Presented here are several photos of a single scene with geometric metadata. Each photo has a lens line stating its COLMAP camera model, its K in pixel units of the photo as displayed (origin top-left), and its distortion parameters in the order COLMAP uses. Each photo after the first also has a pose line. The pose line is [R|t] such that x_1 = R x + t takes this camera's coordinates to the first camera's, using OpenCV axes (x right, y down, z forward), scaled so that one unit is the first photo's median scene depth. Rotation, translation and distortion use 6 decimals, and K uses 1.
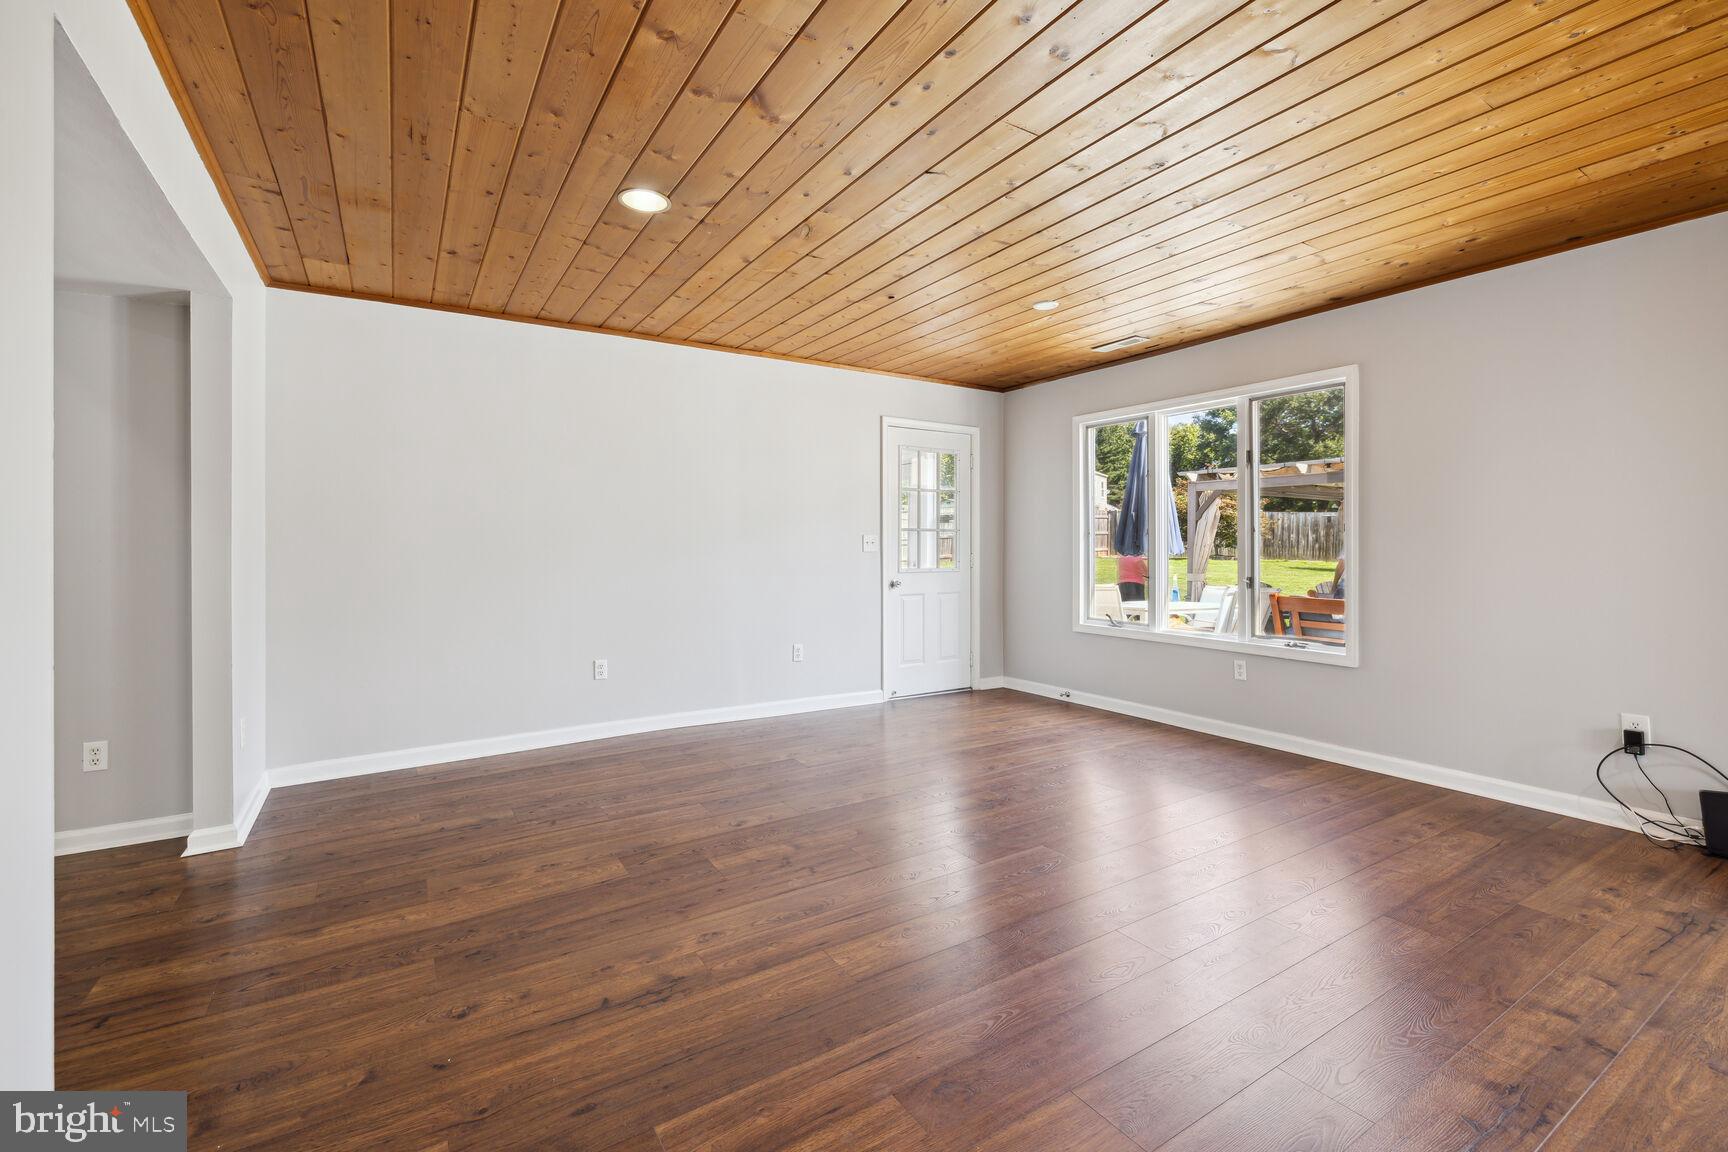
lens RADIAL K [[747.5, 0, 856.8], [0, 747.5, 553.3], [0, 0, 1]] dist [0.002568, 0.000224]
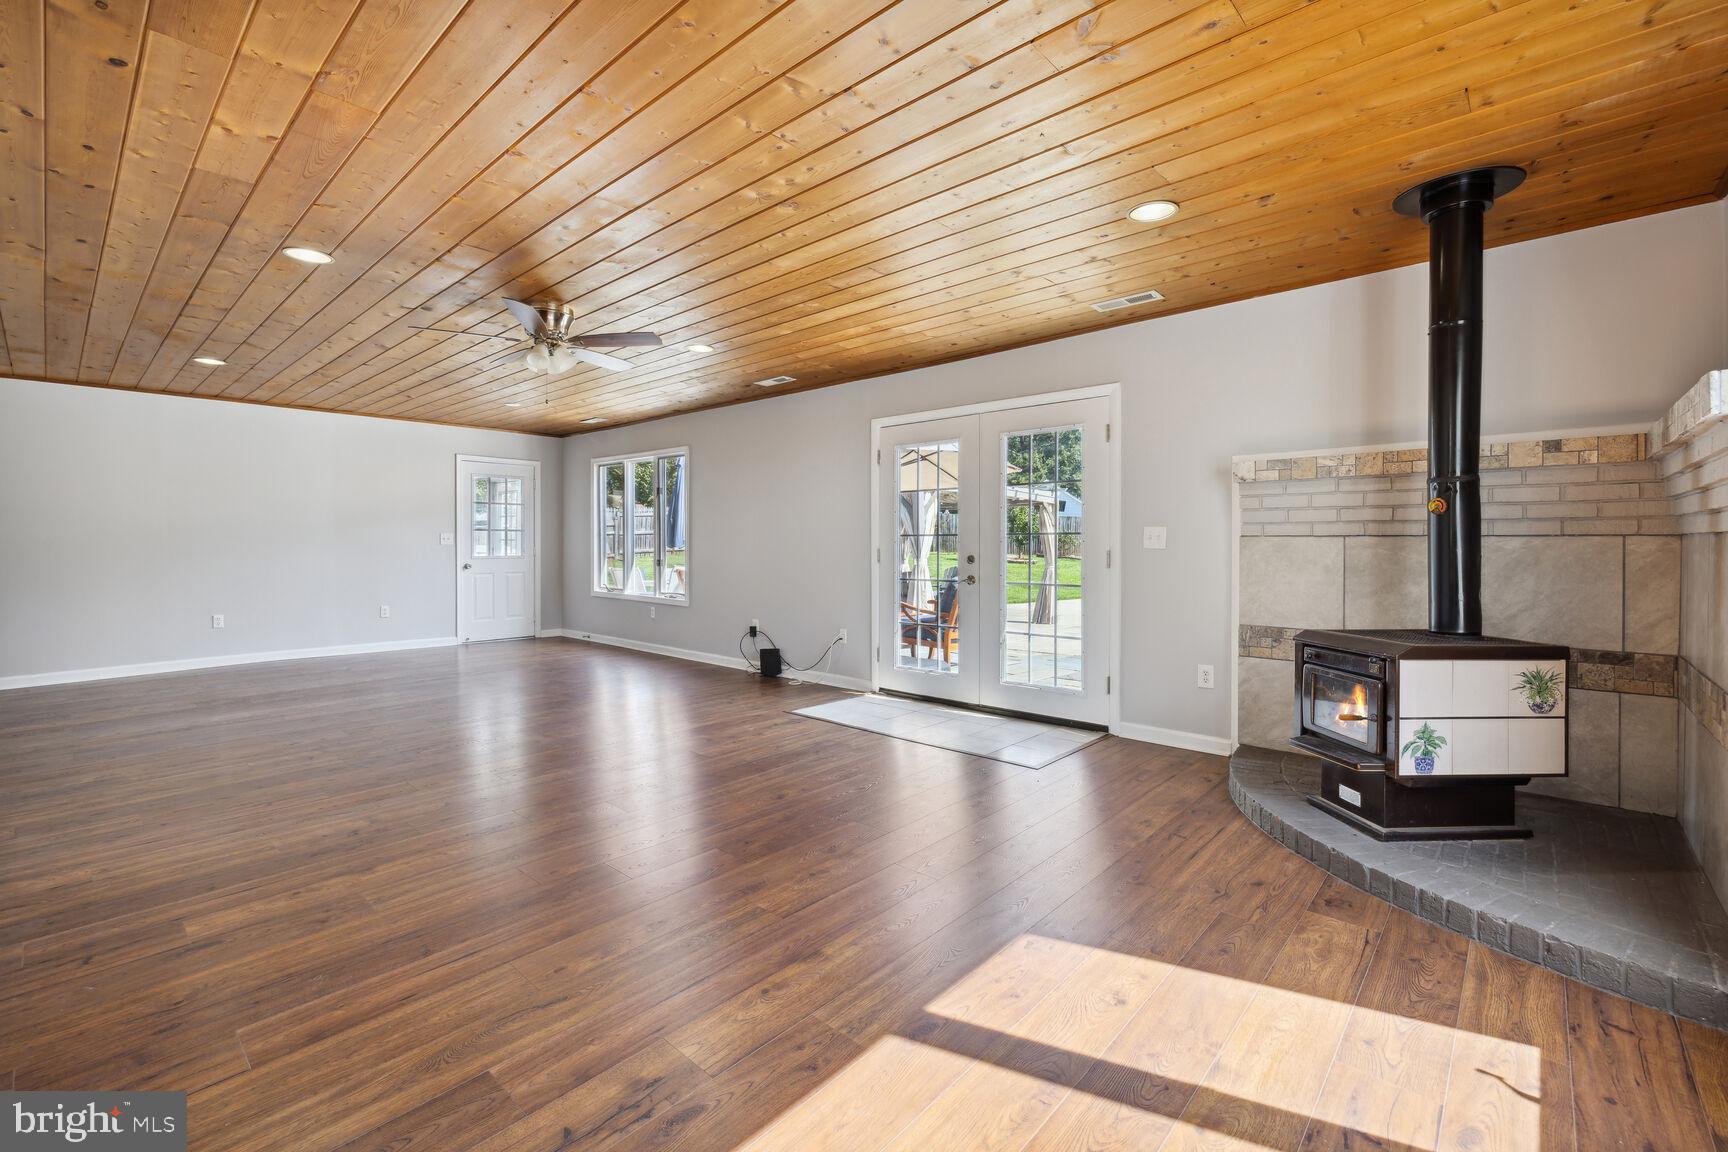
lens RADIAL K [[747.5, 0, 856.8], [0, 747.5, 553.3], [0, 0, 1]] dist [0.002568, 0.000224]
pose [[0.965050, -0.000596, 0.262065, 0.421957], [-0.001475, 0.999969, 0.007705, 0.002334], [-0.262062, -0.007823, 0.965019, -0.669324]]
